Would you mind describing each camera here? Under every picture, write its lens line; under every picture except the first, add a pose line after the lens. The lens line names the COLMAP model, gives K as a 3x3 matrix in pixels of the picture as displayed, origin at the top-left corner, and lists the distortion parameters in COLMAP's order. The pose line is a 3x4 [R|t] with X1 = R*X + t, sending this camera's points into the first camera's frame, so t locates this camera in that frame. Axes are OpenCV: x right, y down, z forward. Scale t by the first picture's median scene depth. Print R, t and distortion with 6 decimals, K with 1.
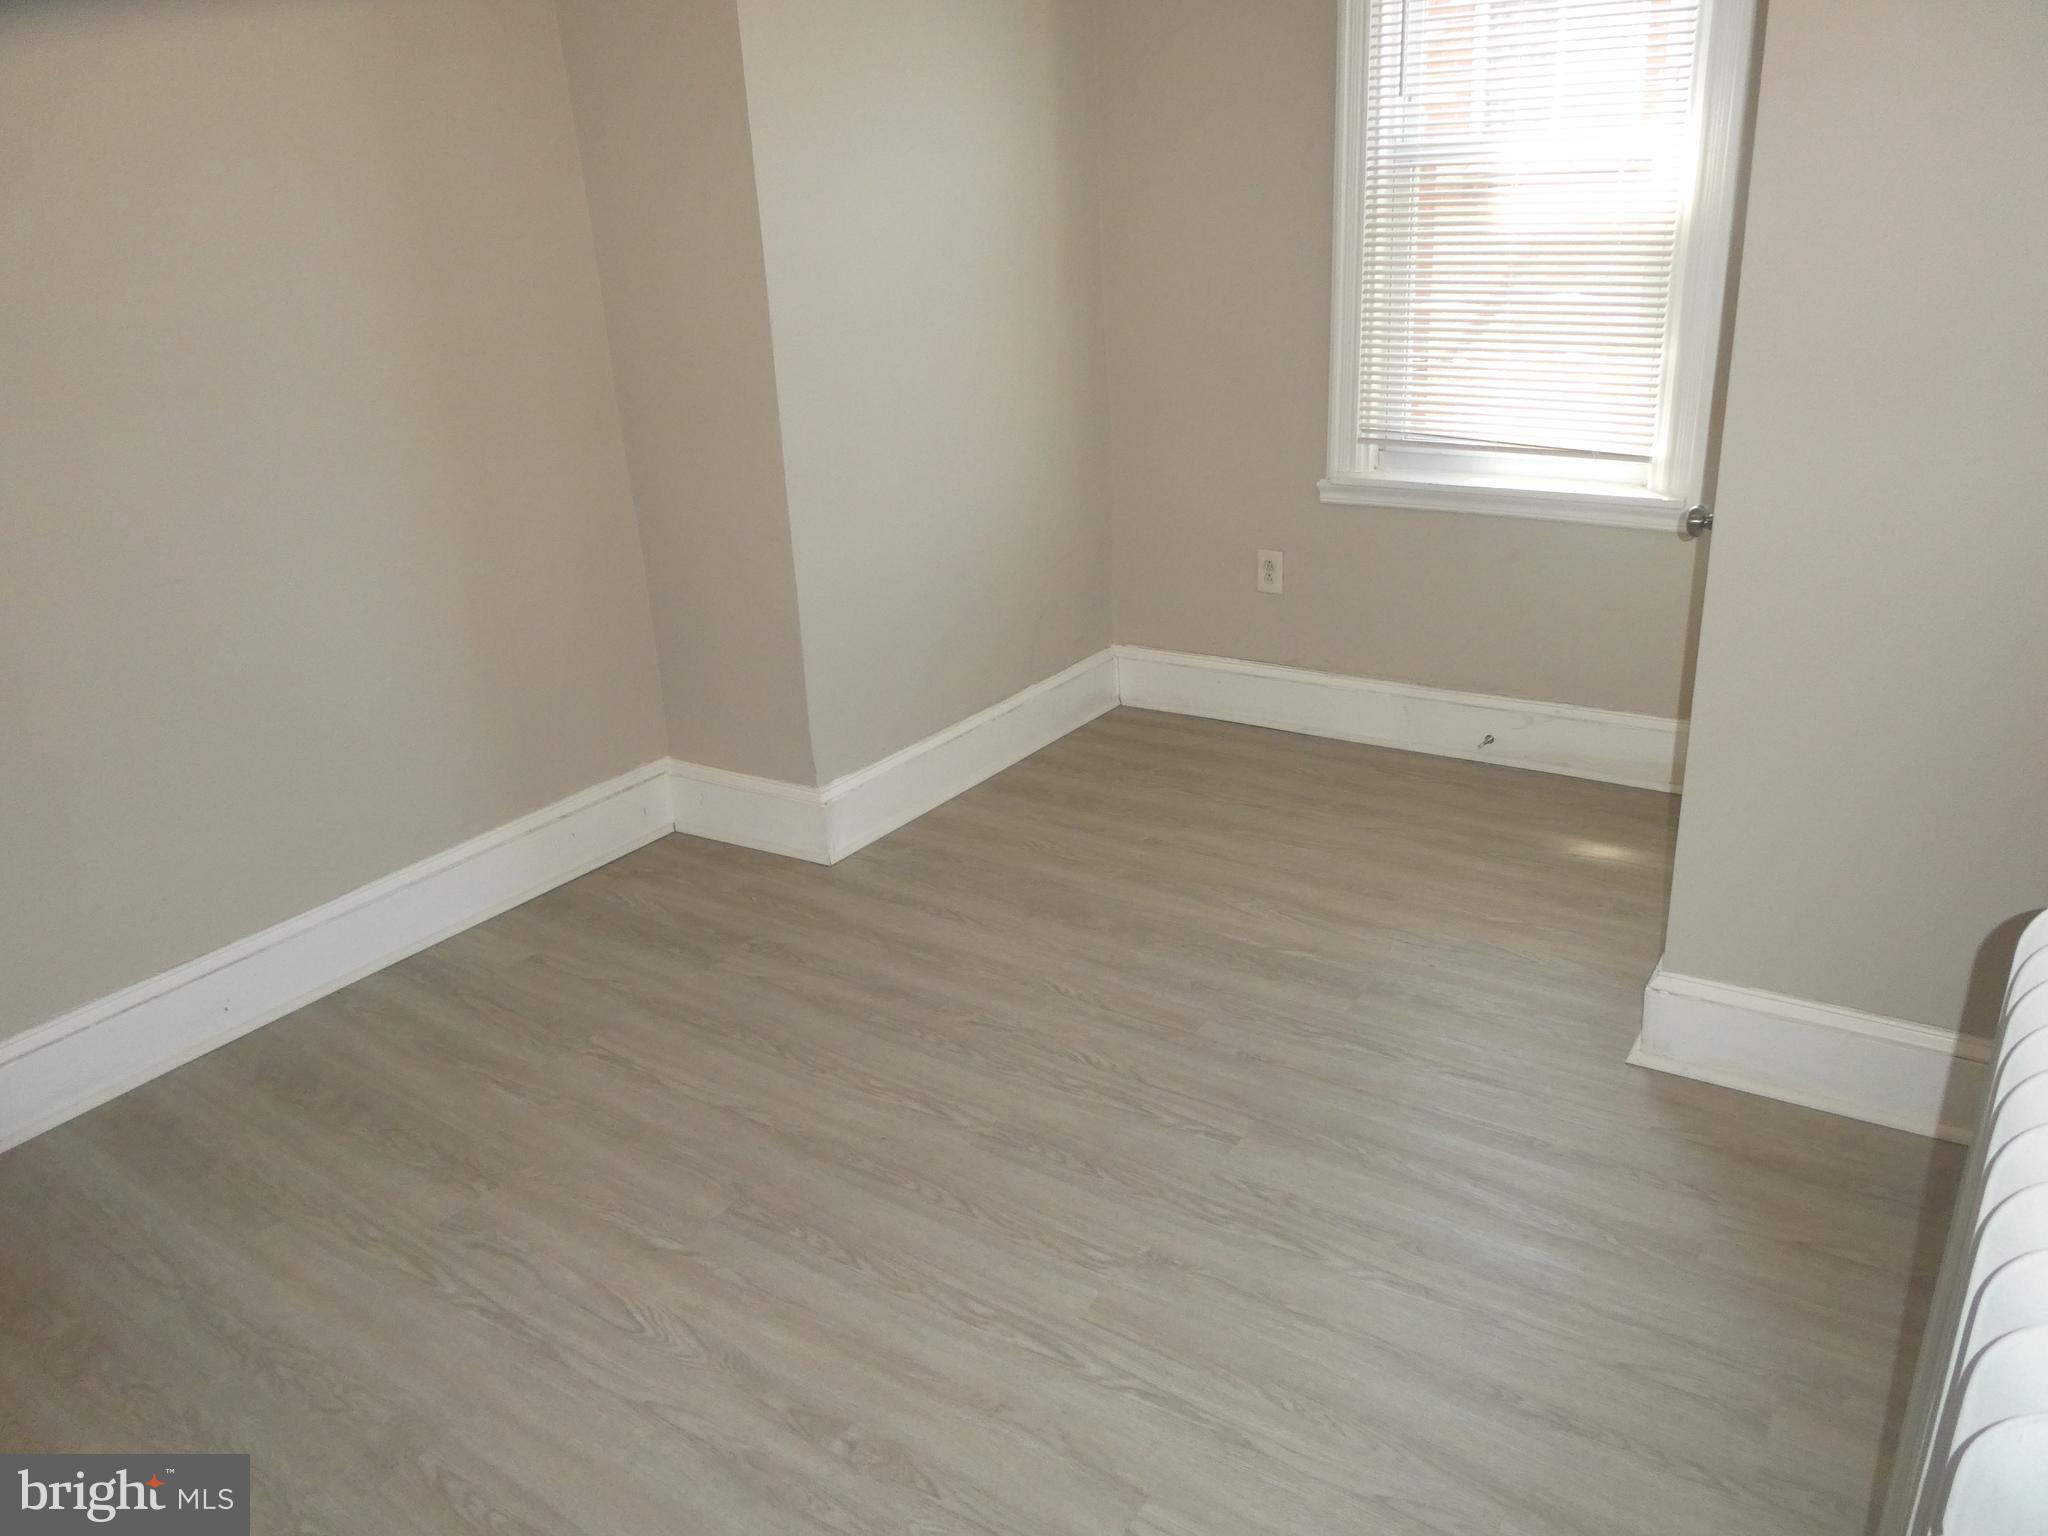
lens RADIAL K [[1461.2, 0, 1034.1], [0, 1461.2, 771.9], [0, 0, 1]] dist [0.003162, -0.008368]
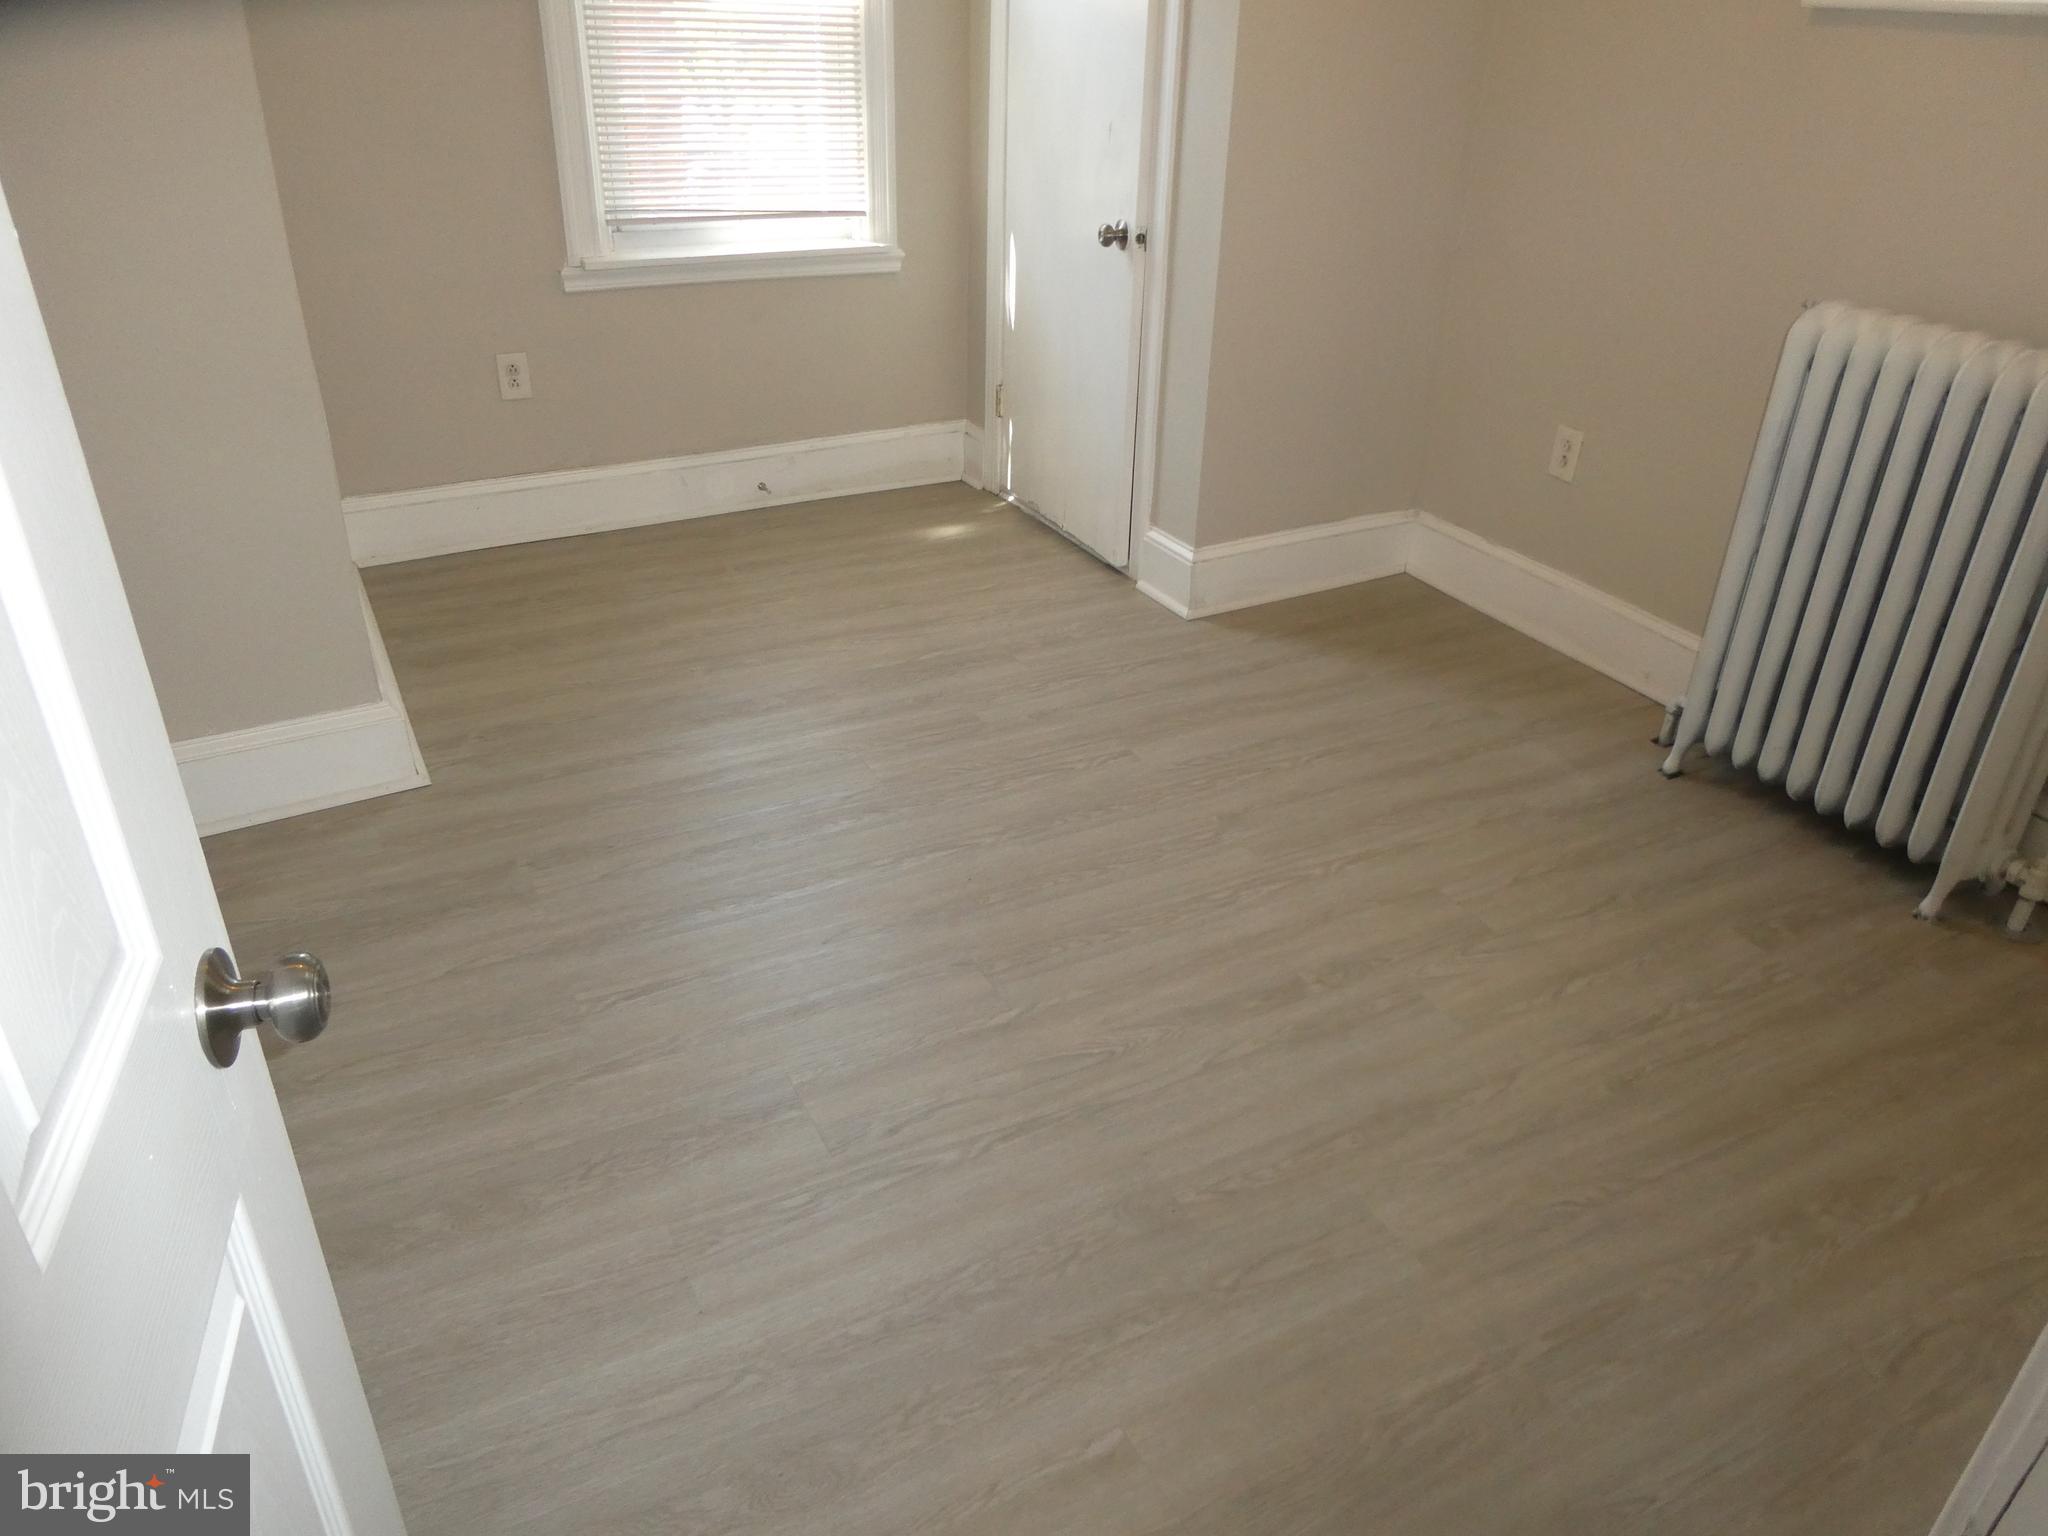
lens RADIAL K [[1461.2, 0, 1033.3], [0, 1461.2, 776.4], [0, 0, 1]] dist [0.003162, -0.008368]
pose [[0.464739, -0.375463, 0.801901, -0.620679], [0.283811, 0.921027, 0.266758, -0.061615], [-0.838730, 0.103616, 0.534598, 0.260763]]
